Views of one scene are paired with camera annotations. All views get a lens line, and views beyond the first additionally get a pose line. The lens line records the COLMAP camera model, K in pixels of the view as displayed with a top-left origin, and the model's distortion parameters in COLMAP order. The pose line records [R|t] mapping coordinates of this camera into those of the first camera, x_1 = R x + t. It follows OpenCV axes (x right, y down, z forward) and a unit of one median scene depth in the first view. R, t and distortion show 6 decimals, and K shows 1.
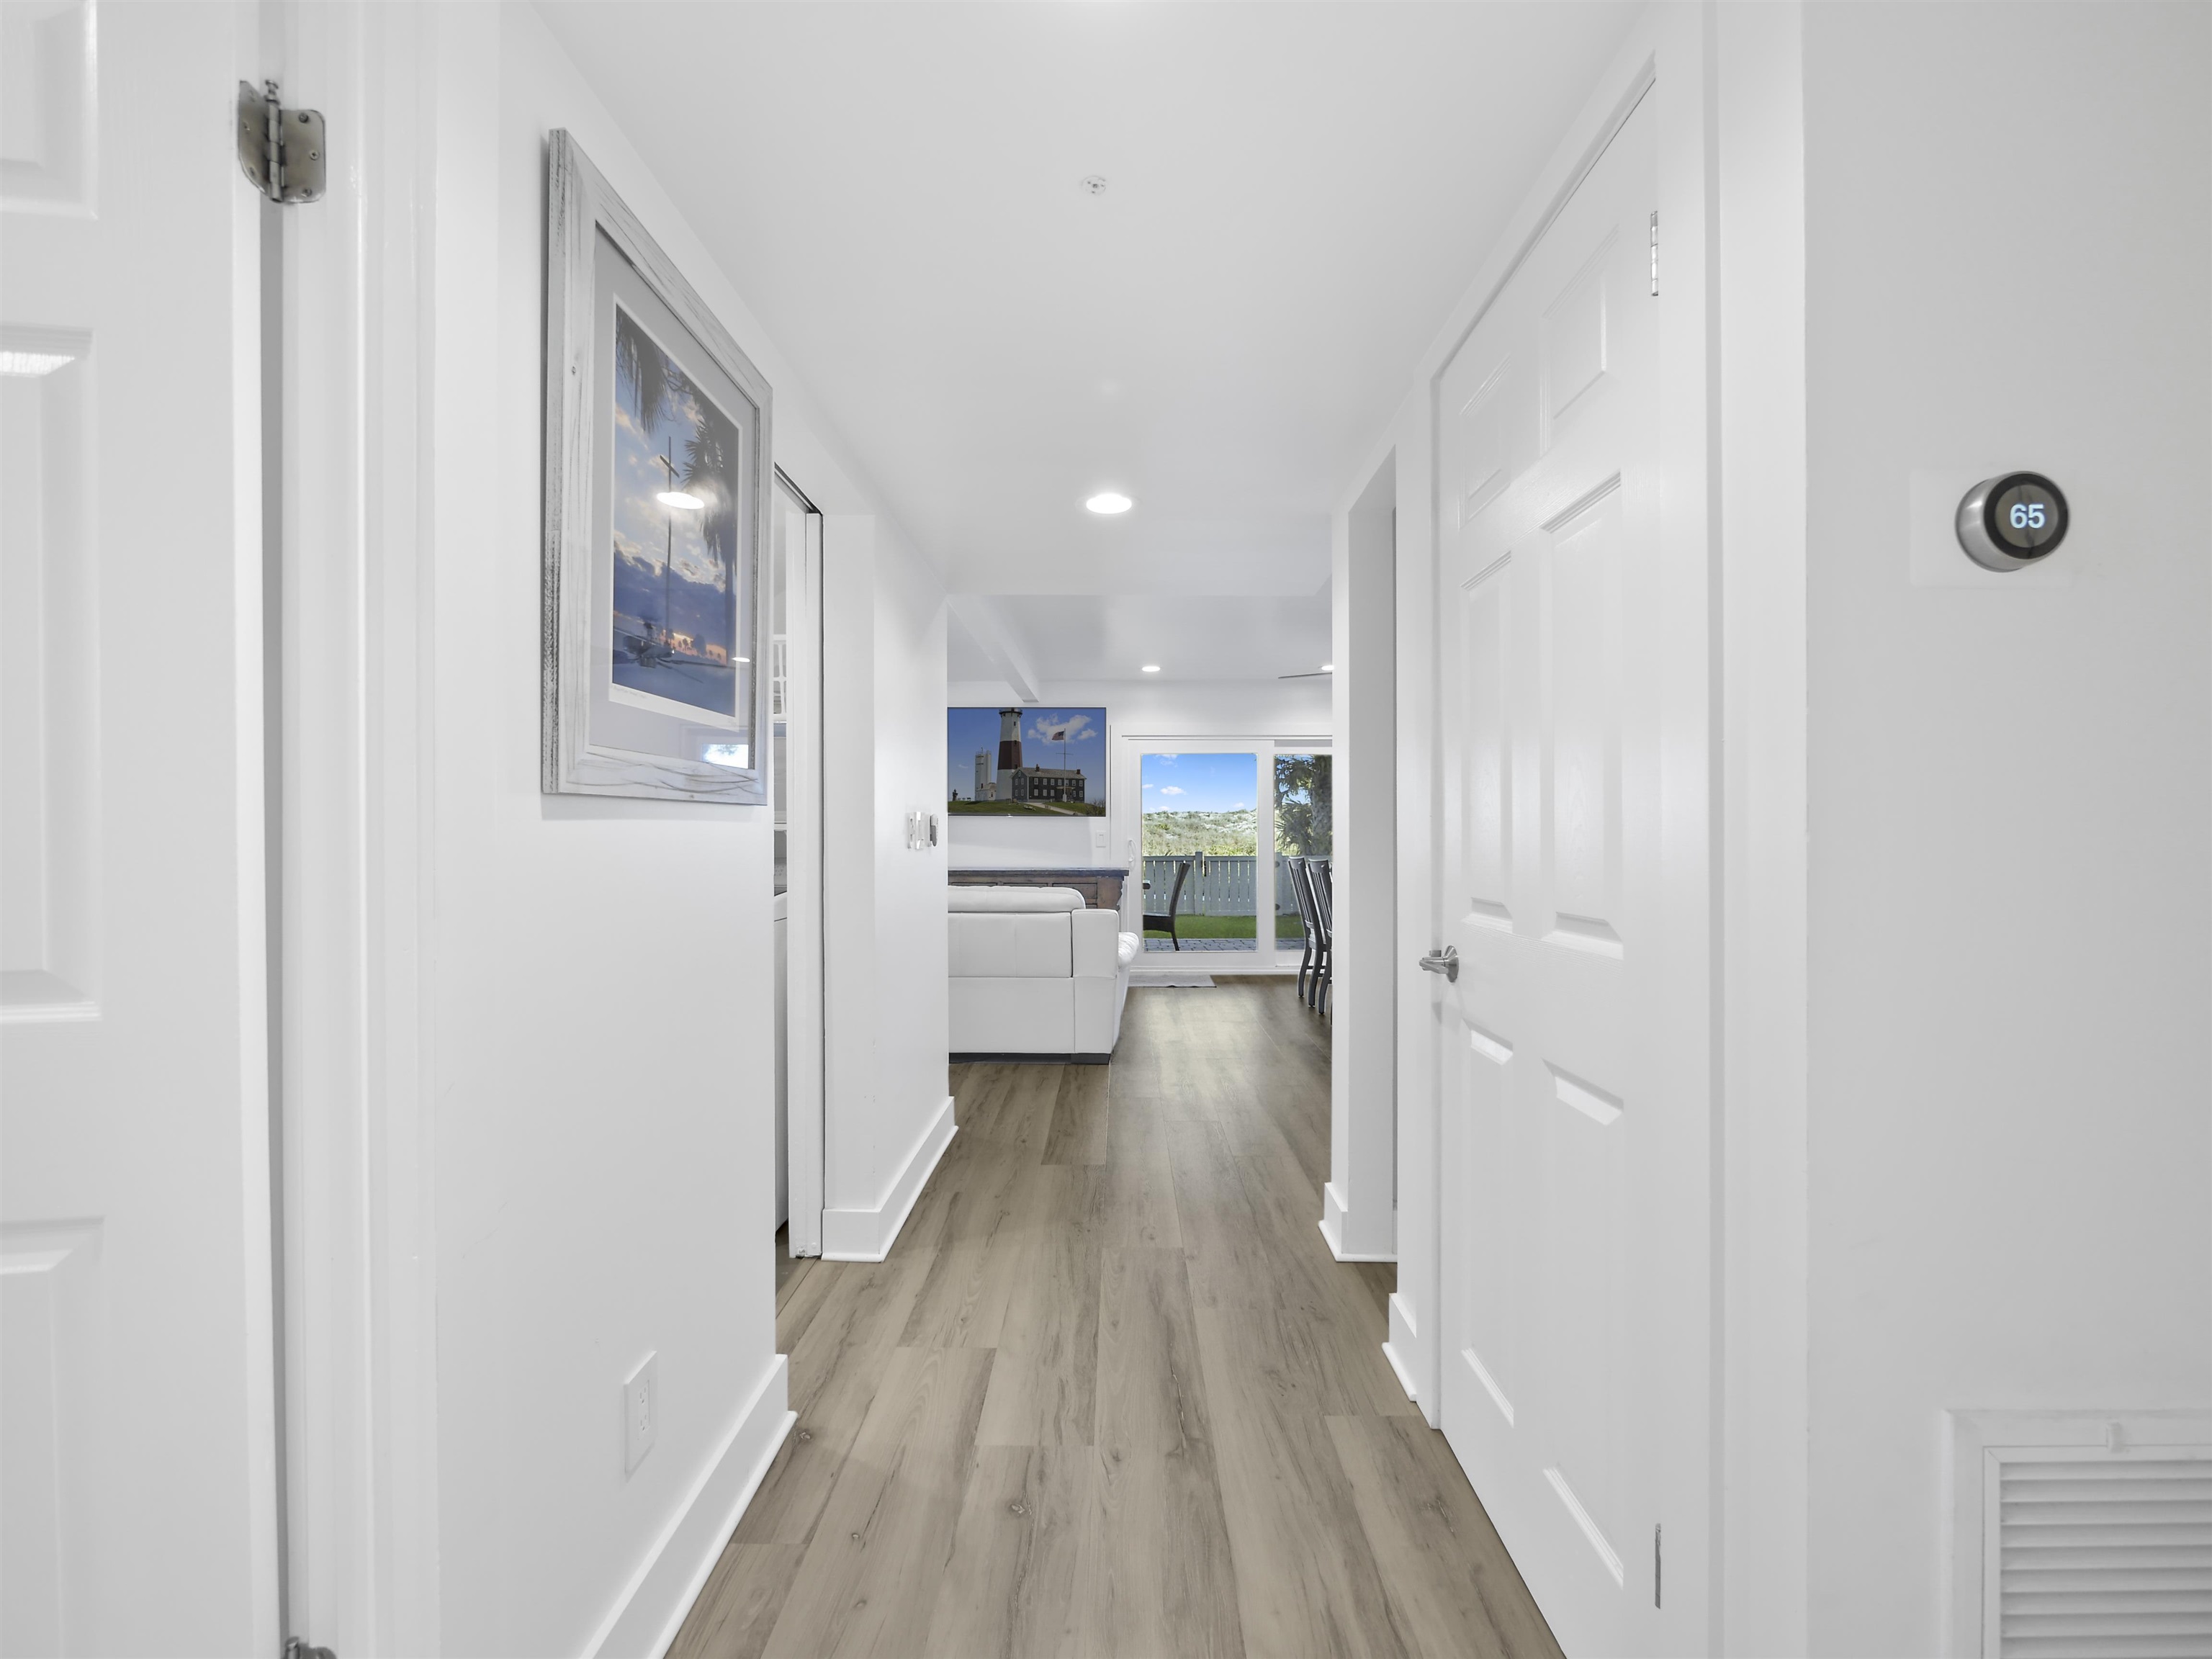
lens RADIAL K [[927.0, 0, 1101.4], [0, 927.0, 819.5], [0, 0, 1]] dist [-0.000554, -0.000130]
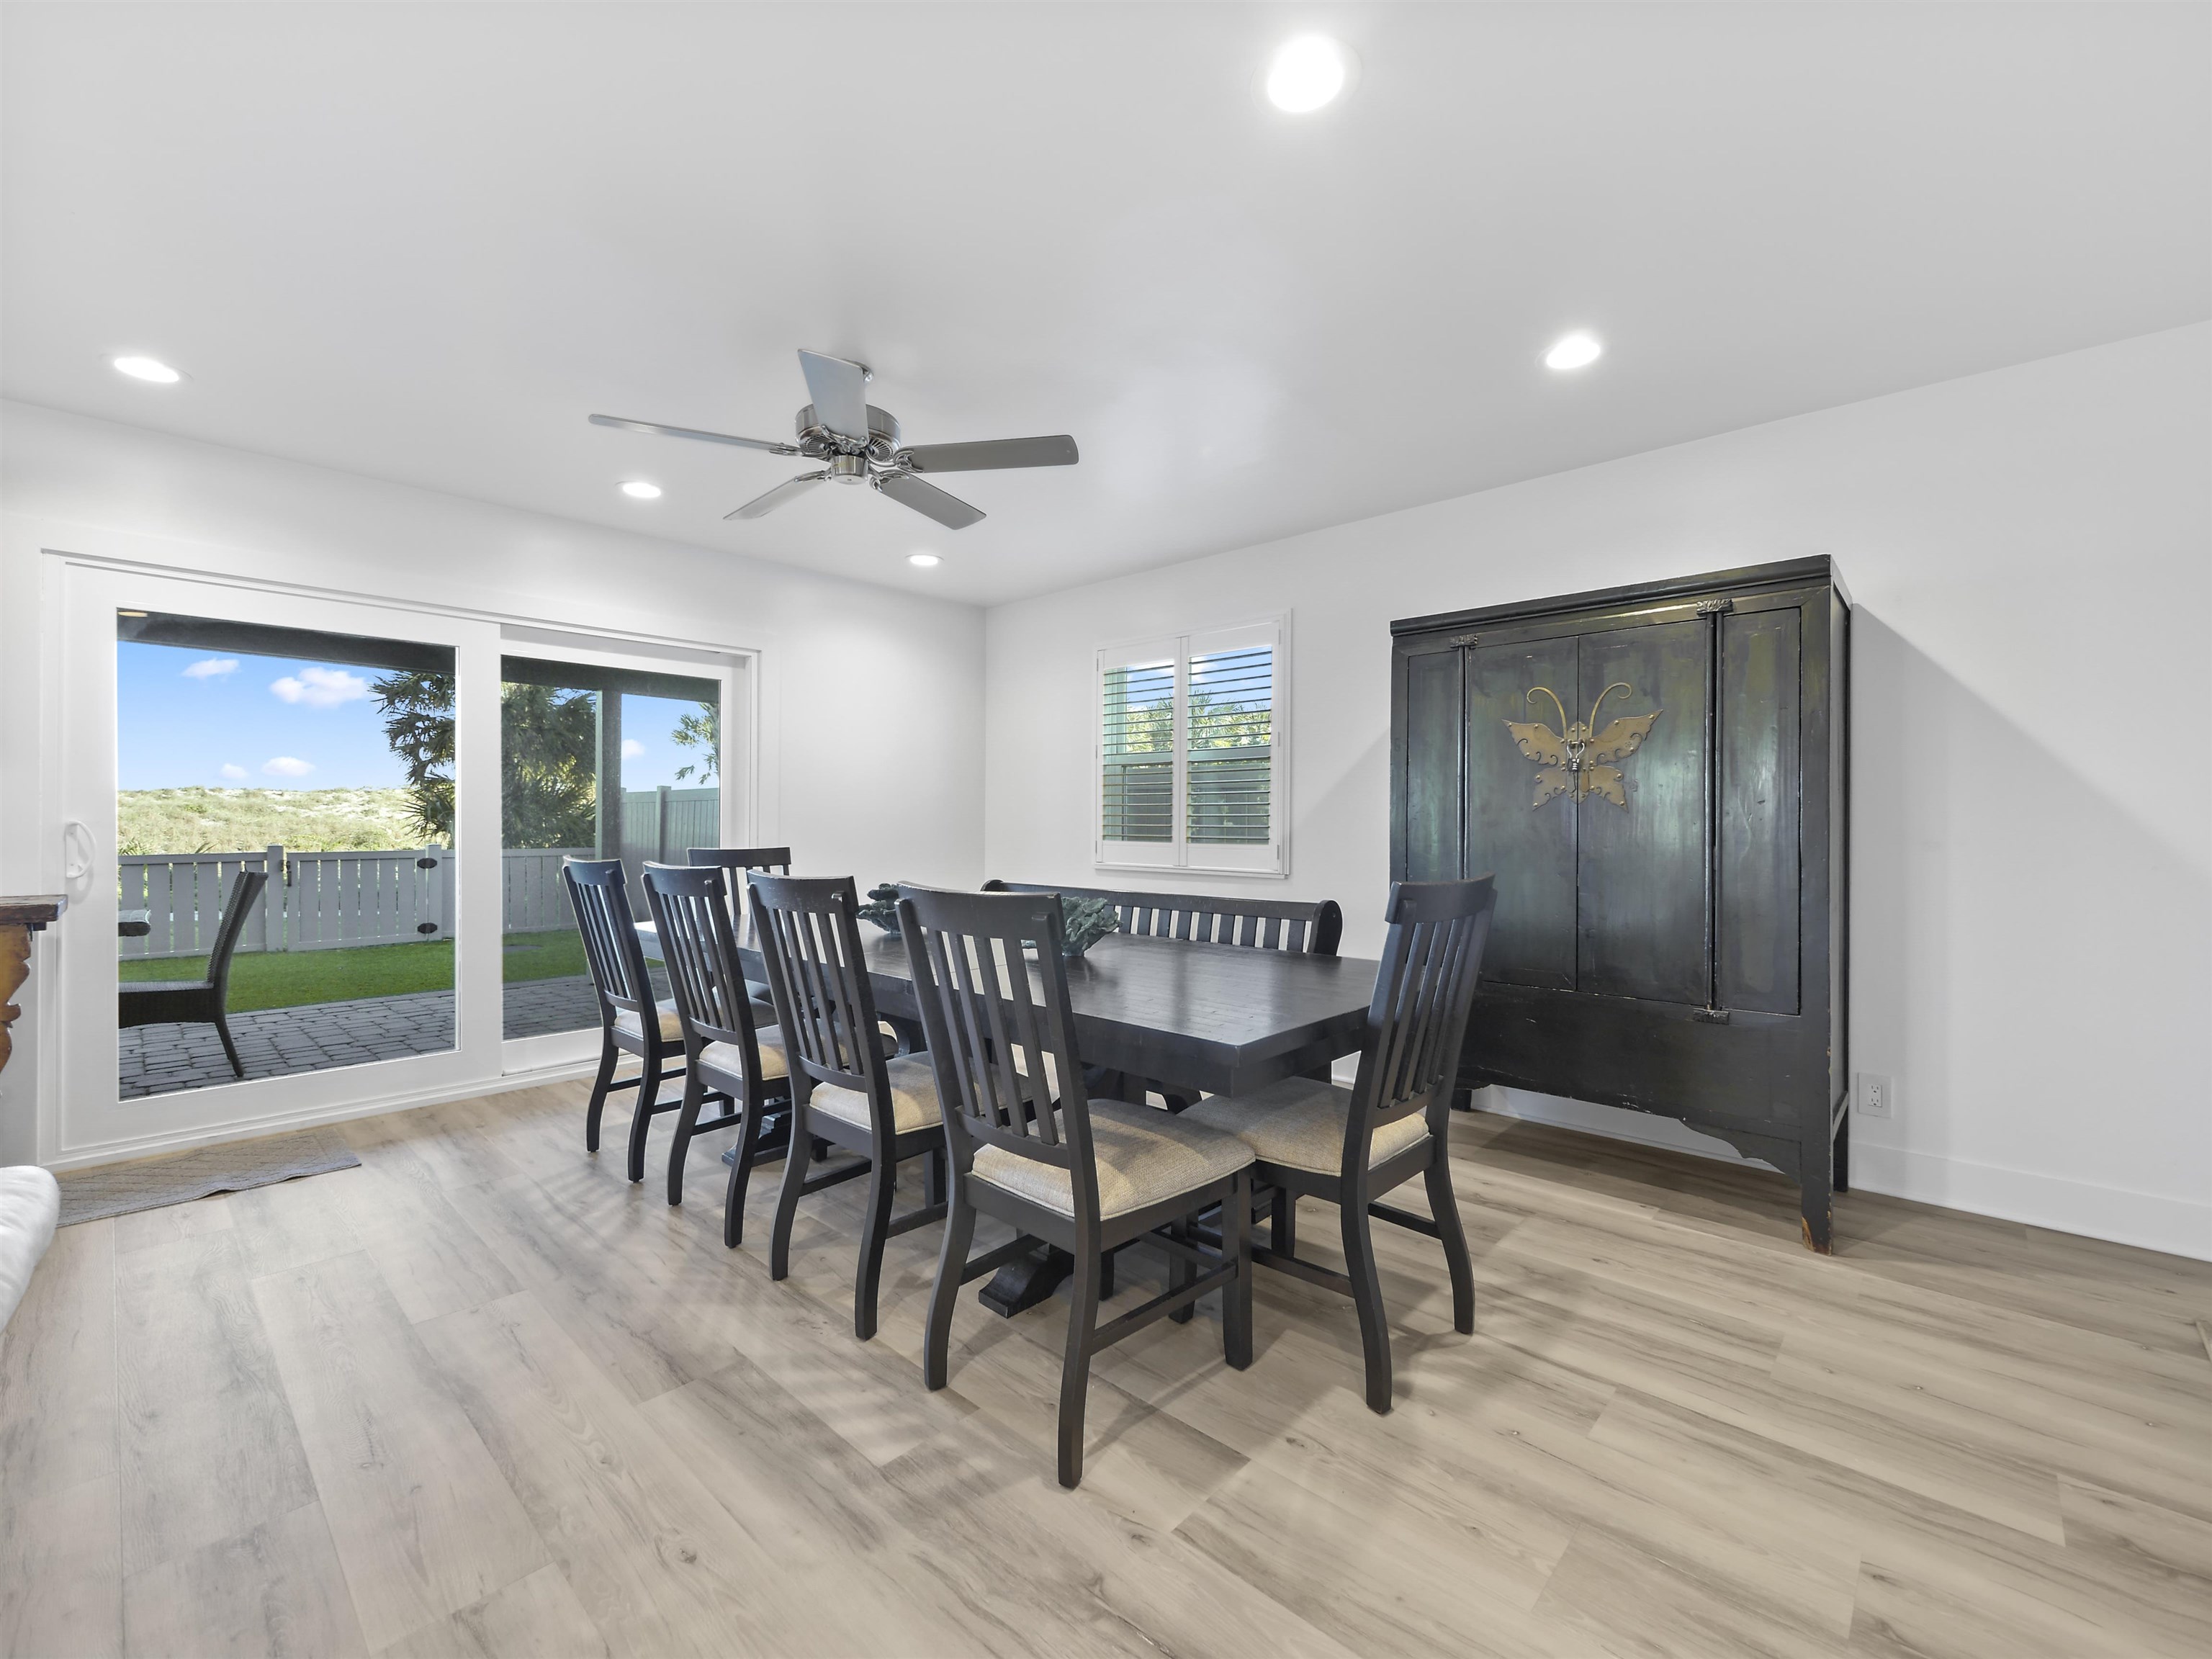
lens RADIAL K [[927.0, 0, 1101.4], [0, 927.0, 819.5], [0, 0, 1]] dist [-0.000554, -0.000130]
pose [[0.666491, 0.001860, 0.745511, 0.013470], [-0.012716, 0.999880, 0.008874, 0.005205], [-0.745405, -0.015395, 0.666435, 0.190995]]
